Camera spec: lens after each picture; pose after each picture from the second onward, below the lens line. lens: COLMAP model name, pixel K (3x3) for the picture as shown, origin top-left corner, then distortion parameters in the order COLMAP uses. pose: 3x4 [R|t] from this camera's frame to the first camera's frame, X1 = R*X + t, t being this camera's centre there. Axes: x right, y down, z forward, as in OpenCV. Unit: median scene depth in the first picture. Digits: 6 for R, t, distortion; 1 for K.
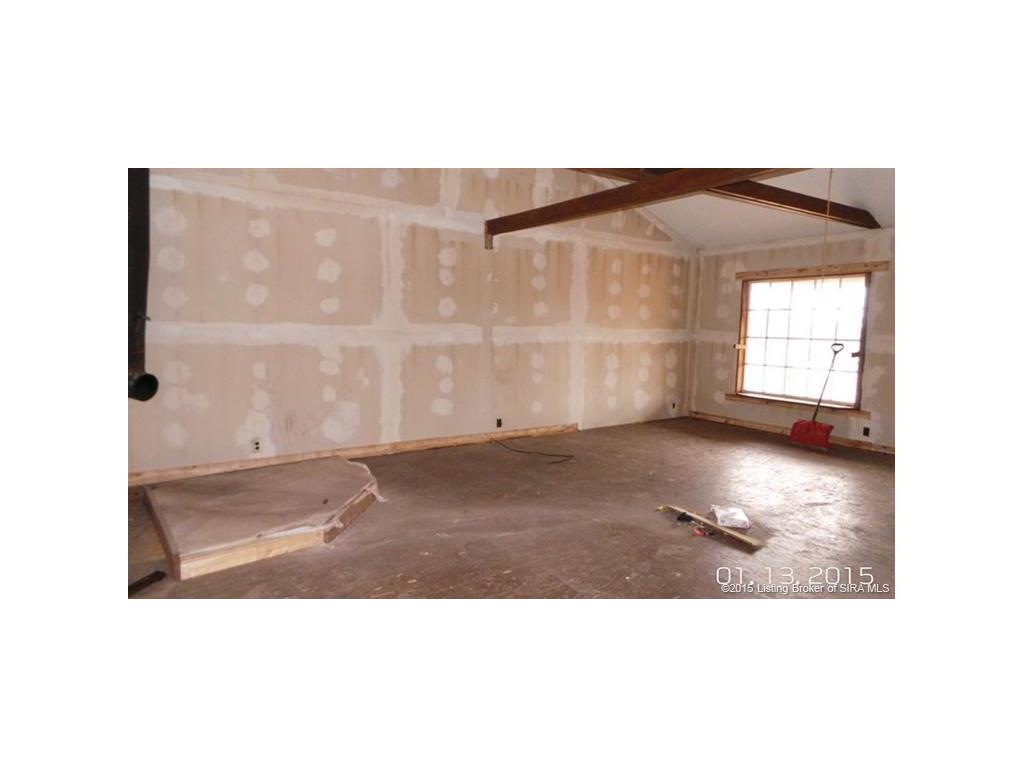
lens RADIAL K [[521.4, 0, 512.0], [0, 521.4, 384.0], [0, 0, 1]] dist [-0.004084, -0.000327]
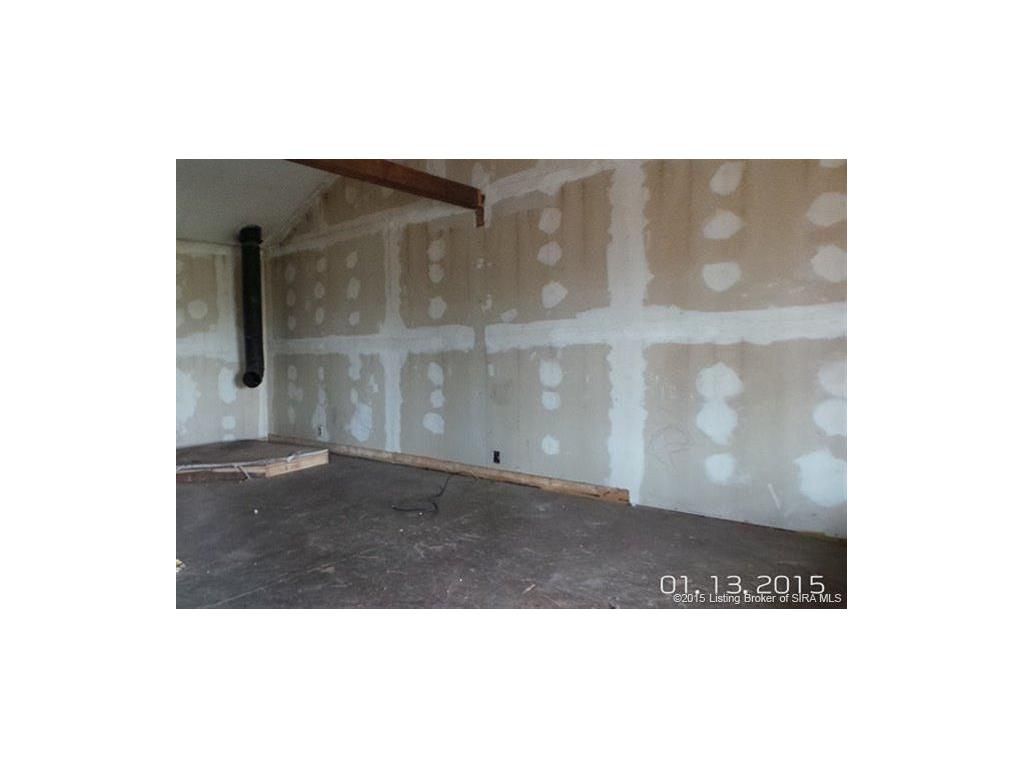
lens RADIAL K [[521.4, 0, 512.0], [0, 521.4, 384.0], [0, 0, 1]] dist [-0.004084, -0.000327]
pose [[0.313568, 0.026941, -0.949184, 0.706507], [-0.081492, 0.996673, 0.001367, -0.031639], [0.946063, 0.076922, 0.314720, 0.819121]]
